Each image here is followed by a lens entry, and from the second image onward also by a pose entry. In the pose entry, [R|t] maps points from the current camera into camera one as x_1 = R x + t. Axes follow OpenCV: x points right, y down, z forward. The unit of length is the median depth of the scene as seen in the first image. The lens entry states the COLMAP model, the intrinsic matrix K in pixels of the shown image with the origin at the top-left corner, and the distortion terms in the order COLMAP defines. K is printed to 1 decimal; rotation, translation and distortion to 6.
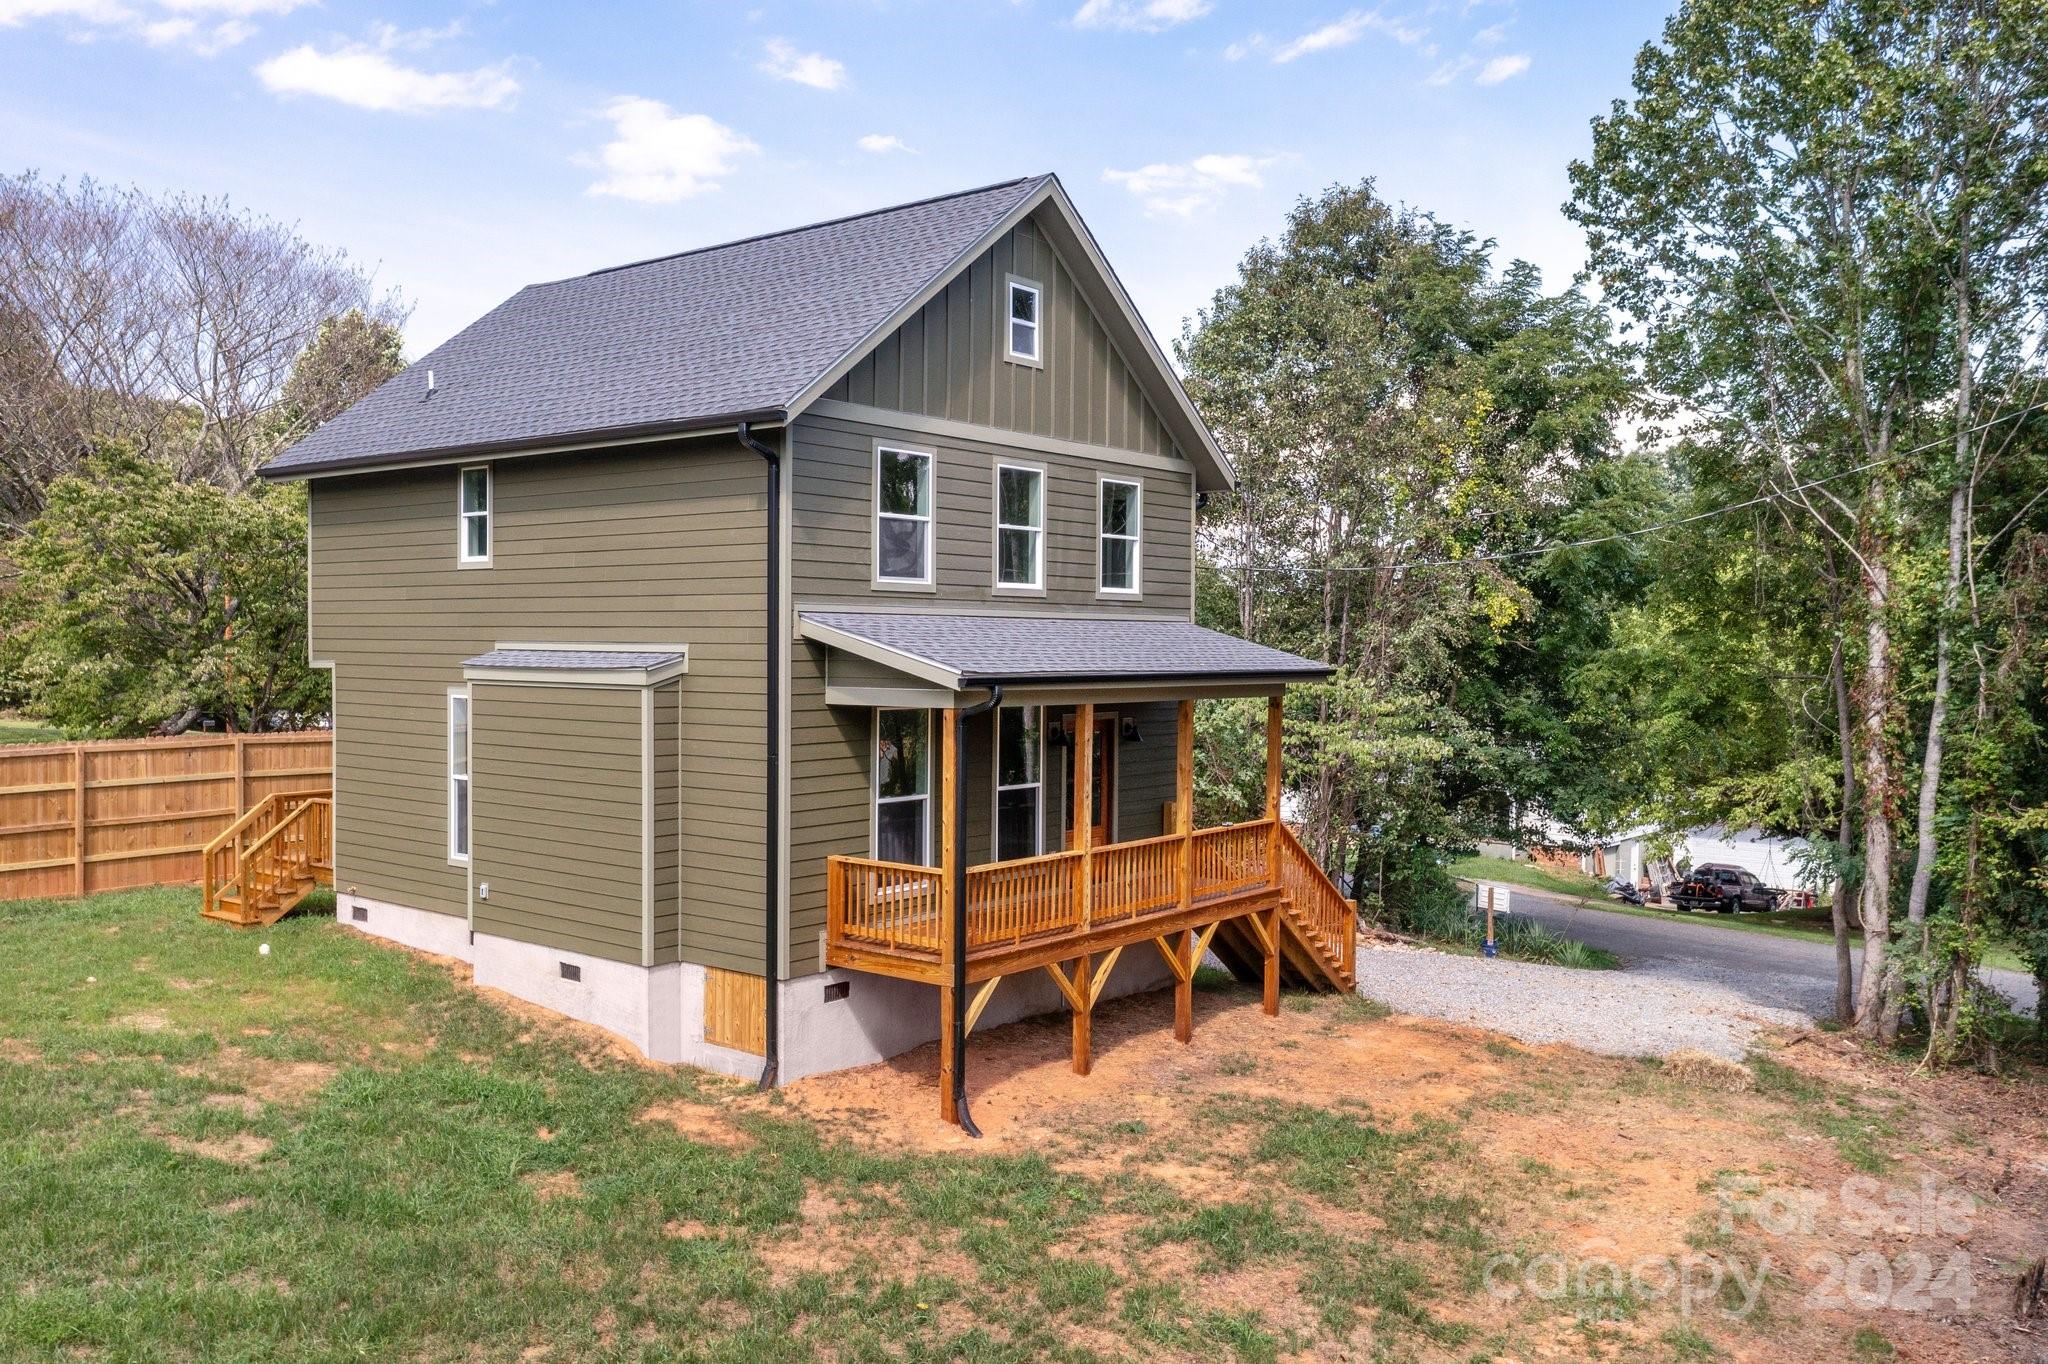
lens RADIAL K [[1614.6, 0, 1024.0], [0, 1614.6, 682.0], [0, 0, 1]] dist [-0.015353, 0.004166]
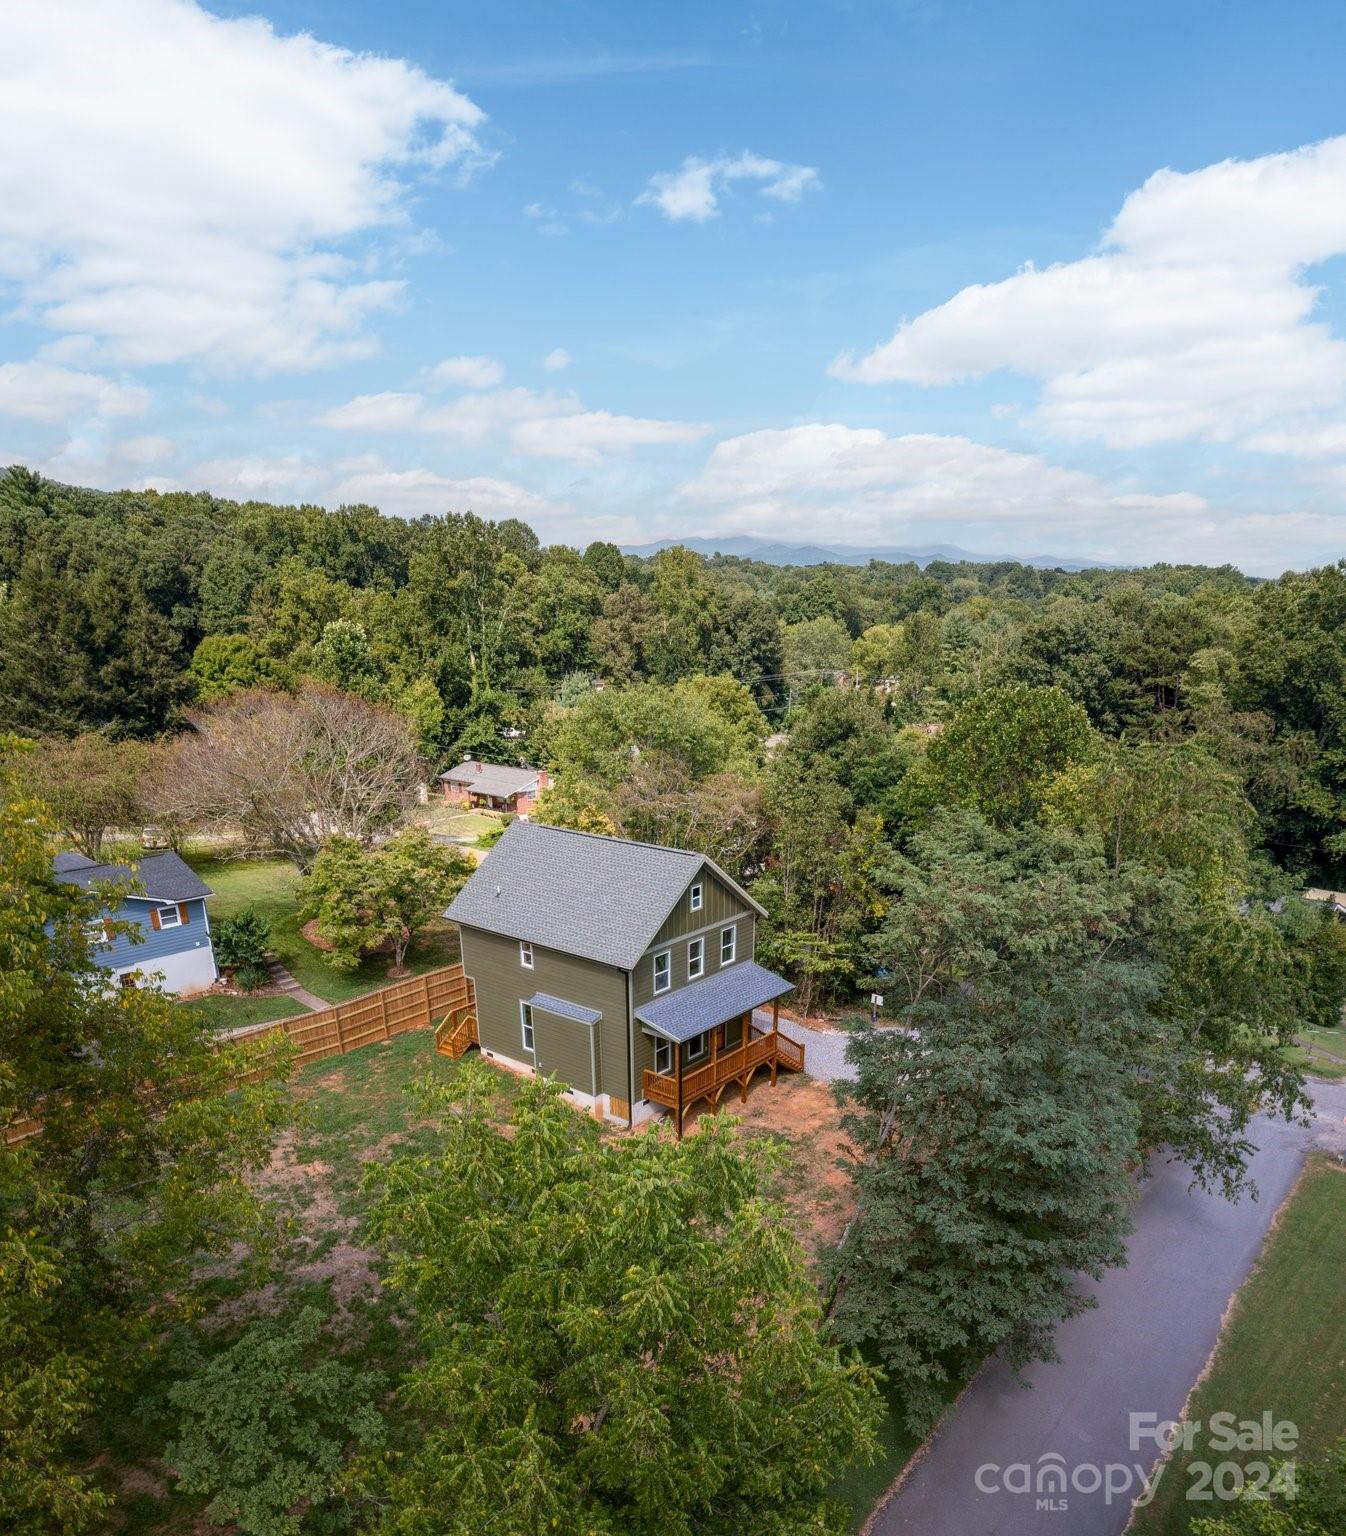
lens RADIAL K [[1054.5, 0, 677.7], [0, 1054.5, 1074.6], [0, 0, 1]] dist [0.001740, 0.000135]
pose [[0.999711, -0.001884, -0.023954, 0.013308], [0.011282, 0.917008, 0.398708, -0.831387], [0.021214, -0.398863, 0.916765, -1.187725]]
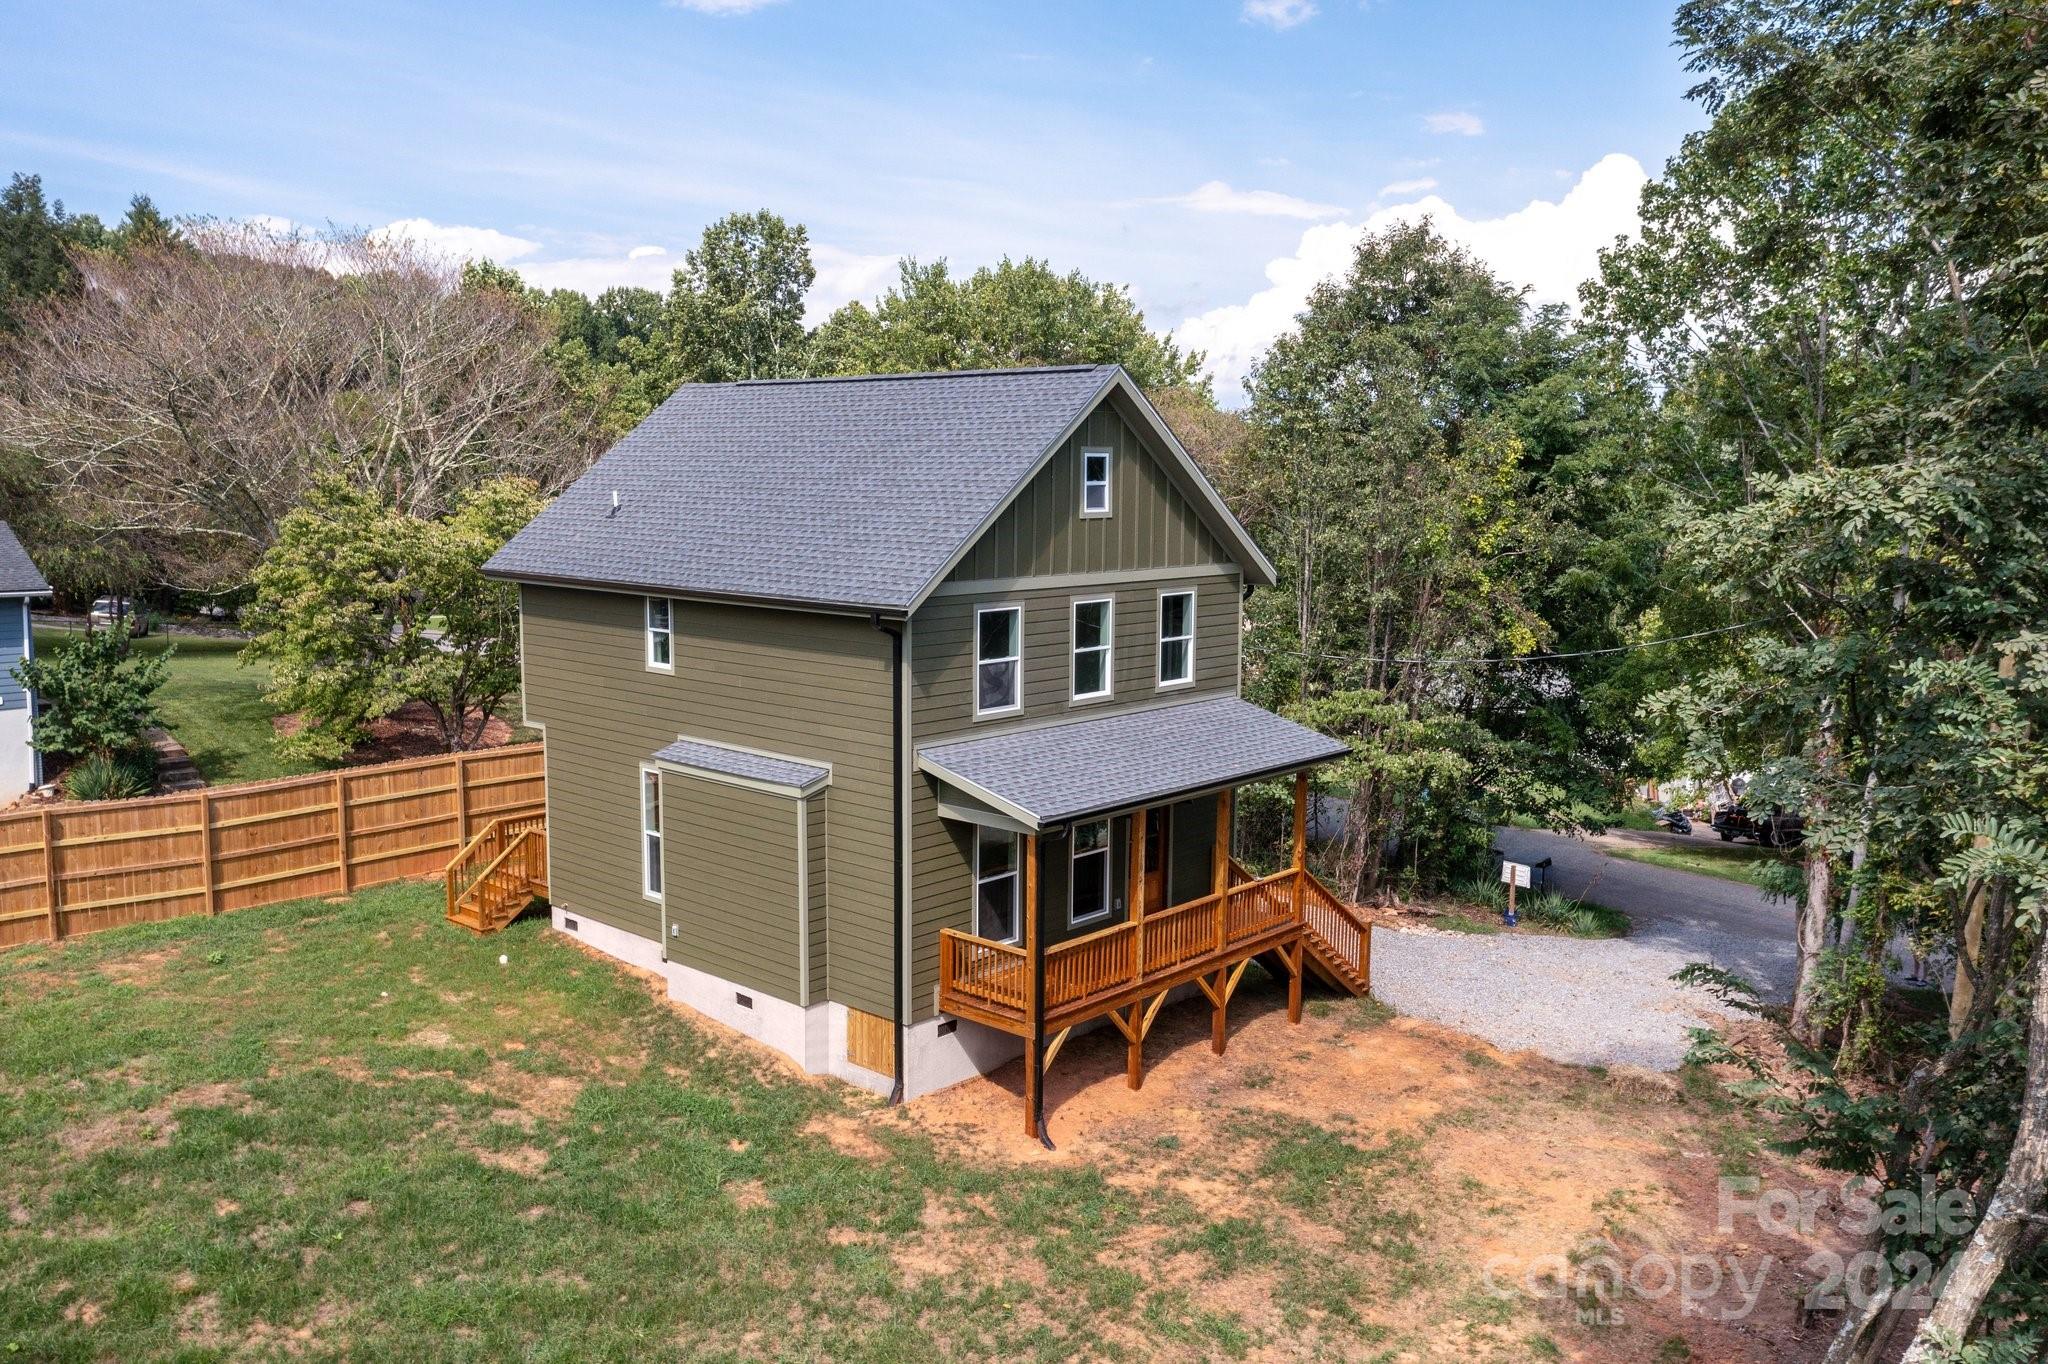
lens RADIAL K [[1614.6, 0, 1024.0], [0, 1614.6, 682.0], [0, 0, 1]] dist [-0.015353, 0.004166]
pose [[0.997849, 0.008365, -0.065025, 0.029756], [-0.001441, 0.994386, 0.105802, -0.229574], [0.065545, -0.105480, 0.992259, -0.272778]]
